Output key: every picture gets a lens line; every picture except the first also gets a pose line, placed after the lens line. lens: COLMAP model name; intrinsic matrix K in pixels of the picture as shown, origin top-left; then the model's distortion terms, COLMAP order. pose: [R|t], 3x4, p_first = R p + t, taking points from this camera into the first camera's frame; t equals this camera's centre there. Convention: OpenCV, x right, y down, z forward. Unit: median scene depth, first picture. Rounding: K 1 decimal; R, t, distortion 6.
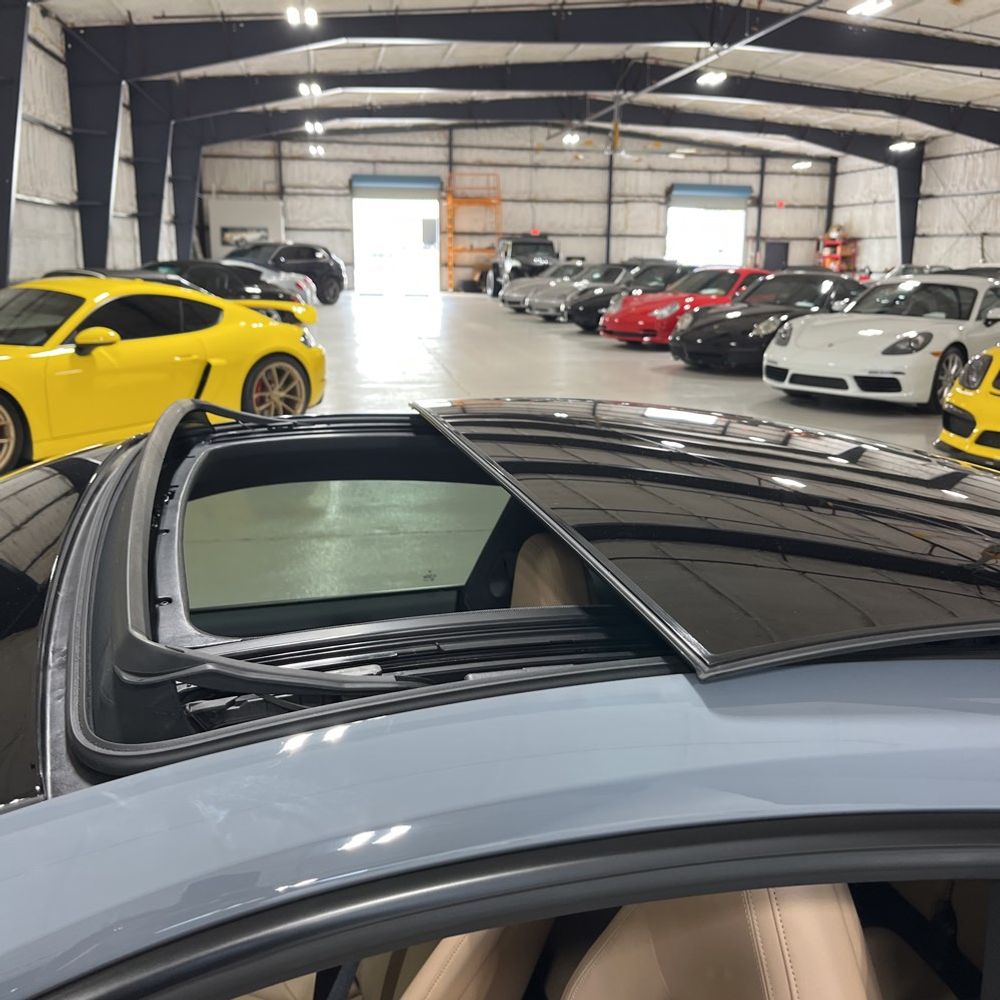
lens RADIAL K [[1037.2, 0, 500.0], [0, 1037.2, 500.0], [0, 0, 1]] dist [0.002443, -0.002156]
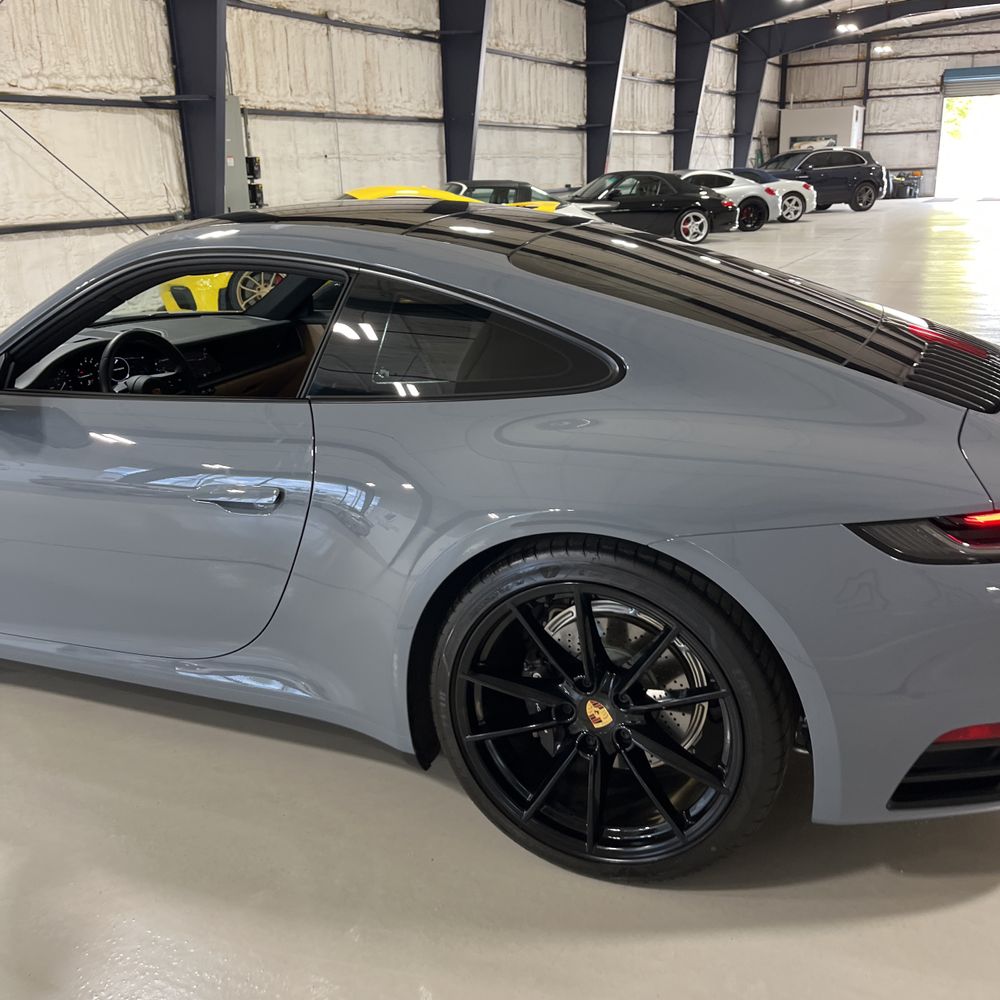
lens RADIAL K [[1023.9, 0, 468.7], [0, 1023.9, 497.3], [0, 0, 1]] dist [0.021890, -0.008482]
pose [[0.788389, 0.148787, -0.596912, 0.132963], [-0.102103, 0.988501, 0.111540, 0.008610], [0.606644, -0.026991, 0.794515, -0.013531]]
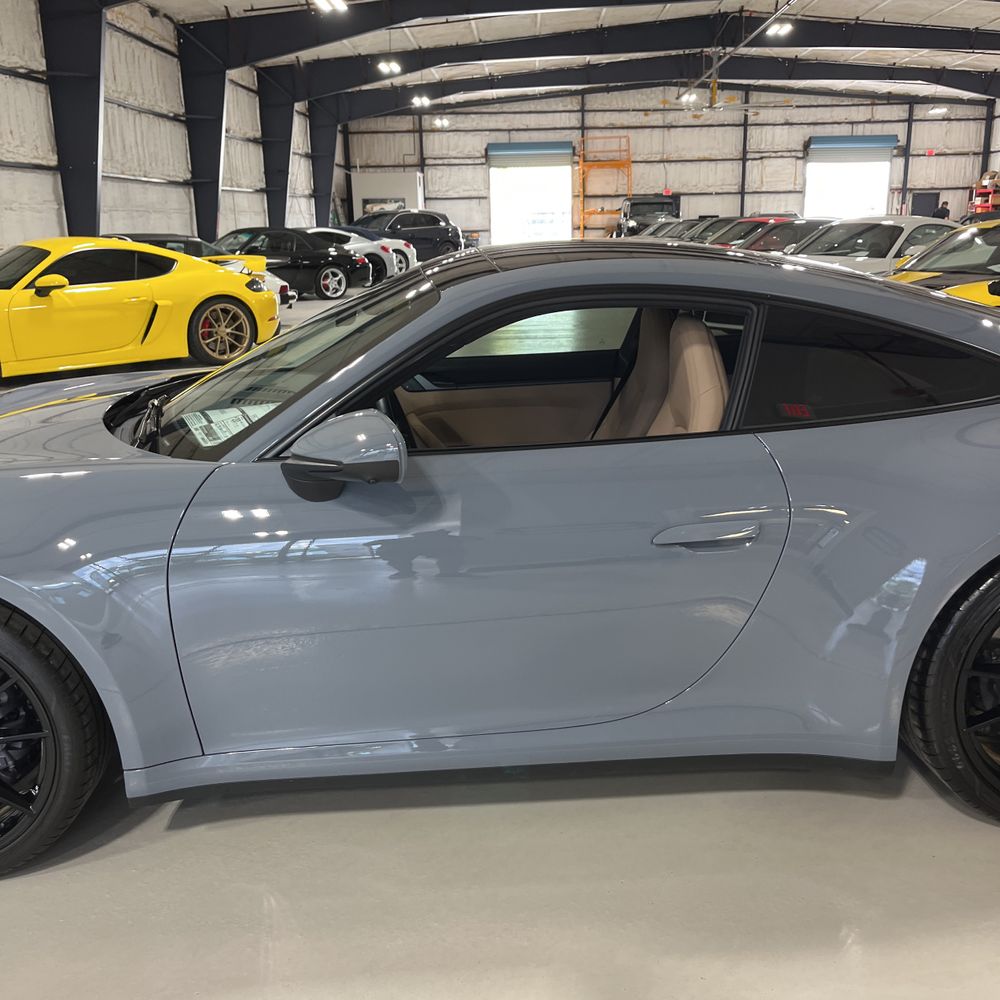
lens RADIAL K [[1039.1, 0, 500.0], [0, 1039.1, 500.0], [0, 0, 1]] dist [0.022623, -0.018822]
pose [[0.980251, 0.019776, -0.196767, 0.083284], [-0.014269, 0.999467, 0.029364, 0.013712], [0.197242, -0.025977, 0.980011, -0.034214]]
